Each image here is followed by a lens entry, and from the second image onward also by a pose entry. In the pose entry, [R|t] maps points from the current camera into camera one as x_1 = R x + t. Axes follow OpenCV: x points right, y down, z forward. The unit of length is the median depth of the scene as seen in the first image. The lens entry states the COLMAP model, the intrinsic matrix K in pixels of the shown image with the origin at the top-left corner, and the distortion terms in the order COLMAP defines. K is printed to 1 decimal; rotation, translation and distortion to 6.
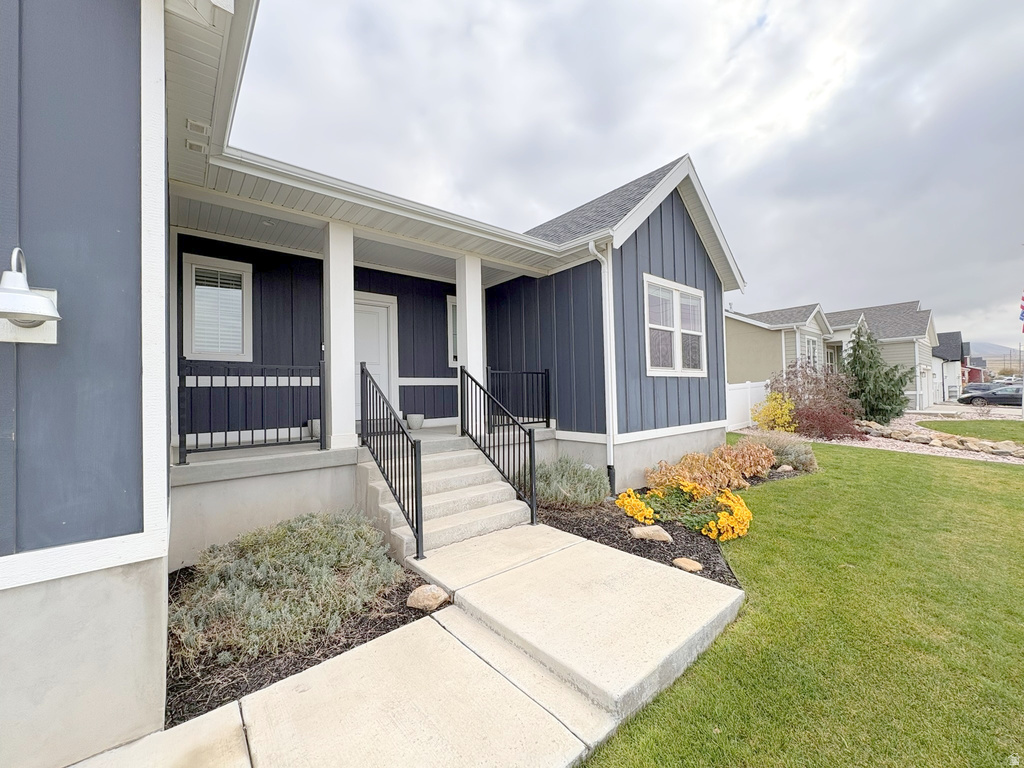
lens RADIAL K [[404.6, 0, 512.0], [0, 404.6, 384.0], [0, 0, 1]] dist [-0.001408, 0.000259]
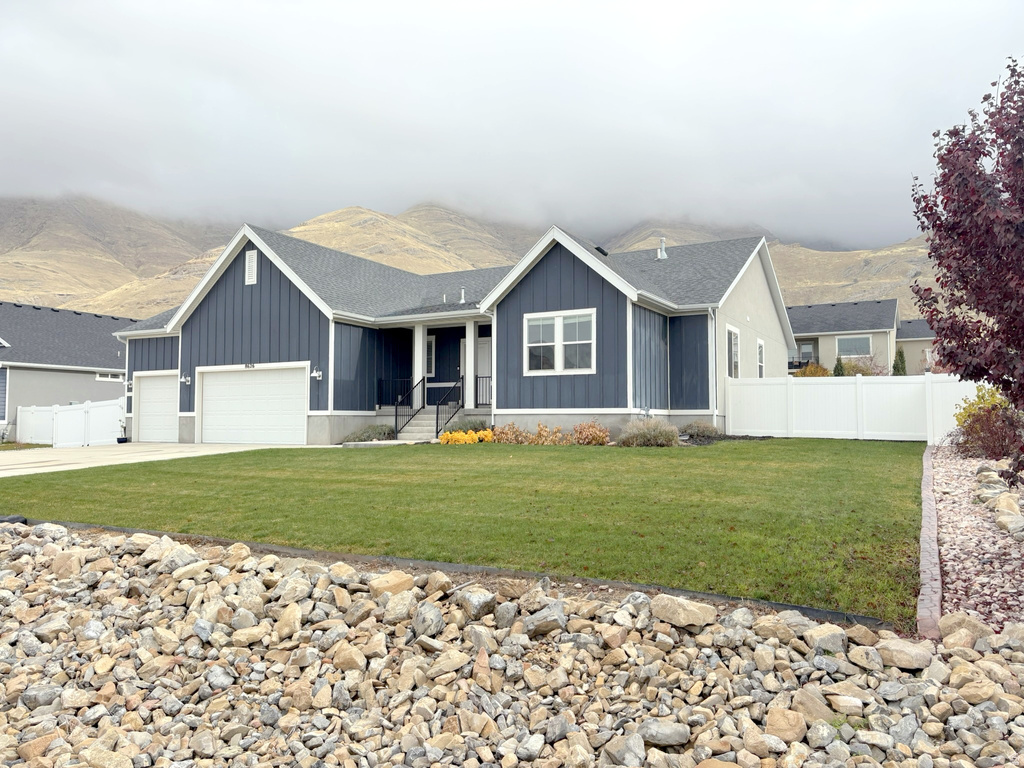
lens RADIAL K [[782.9, 0, 512.0], [0, 782.9, 384.0], [0, 0, 1]] dist [0.011586, 0.002256]
pose [[0.389790, -0.029661, -0.920426, 3.160824], [0.011712, 0.999560, -0.027251, 0.096399], [0.920829, -0.000158, 0.389966, -0.292480]]
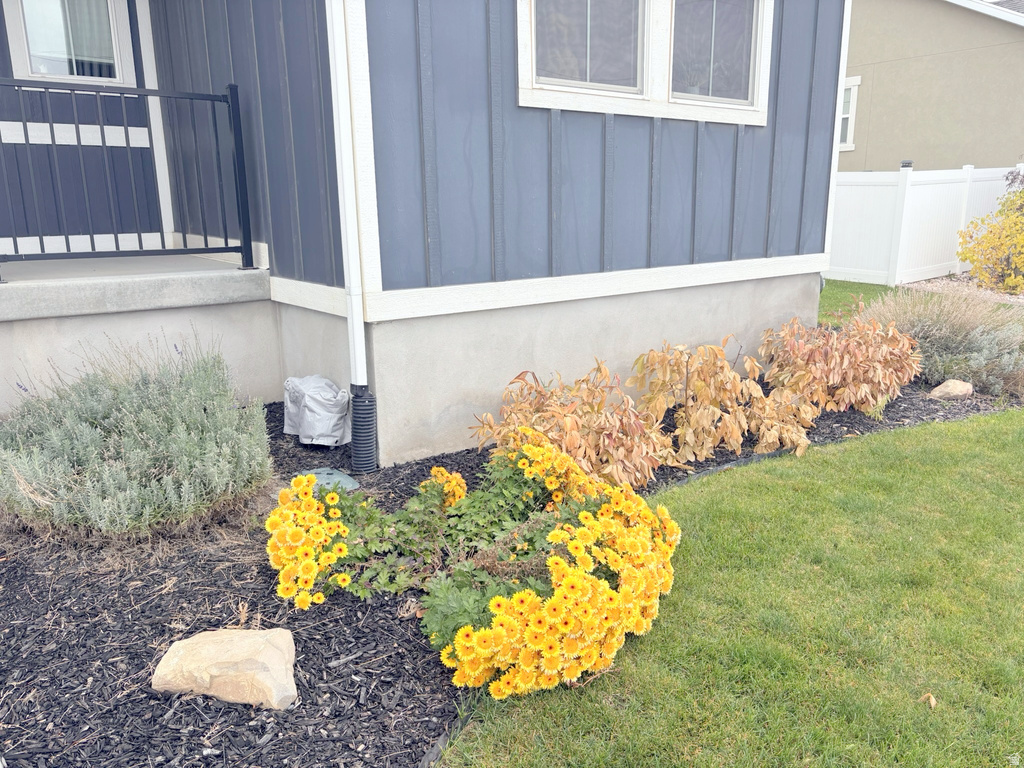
lens RADIAL K [[782.9, 0, 512.0], [0, 782.9, 384.0], [0, 0, 1]] dist [0.011586, 0.002256]
pose [[0.999477, 0.015539, -0.028371, 0.335733], [-0.008071, 0.969114, 0.246482, 0.038592], [0.031325, -0.246124, 0.968732, 0.343736]]
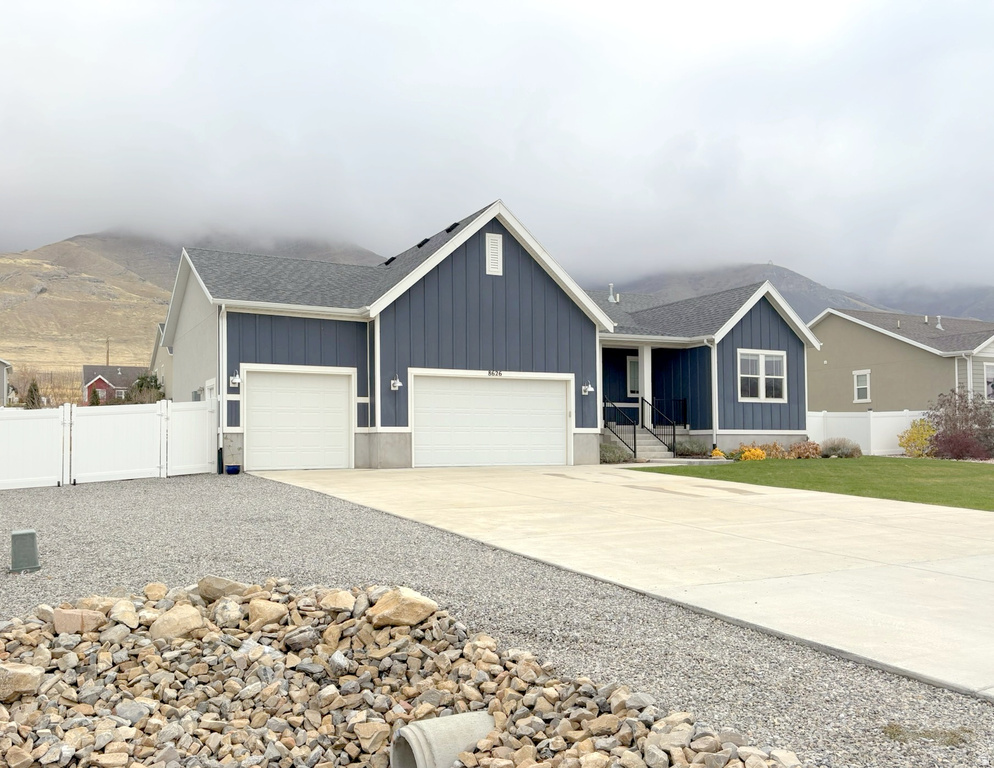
lens RADIAL K [[793.6, 0, 425.0], [0, 793.6, 421.9], [0, 0, 1]] dist [0.005566, 0.002344]
pose [[0.960957, 0.008937, -0.276554, -0.055043], [-0.009997, 0.999947, -0.002425, 0.096836], [0.276517, 0.005095, 0.960995, -2.976560]]
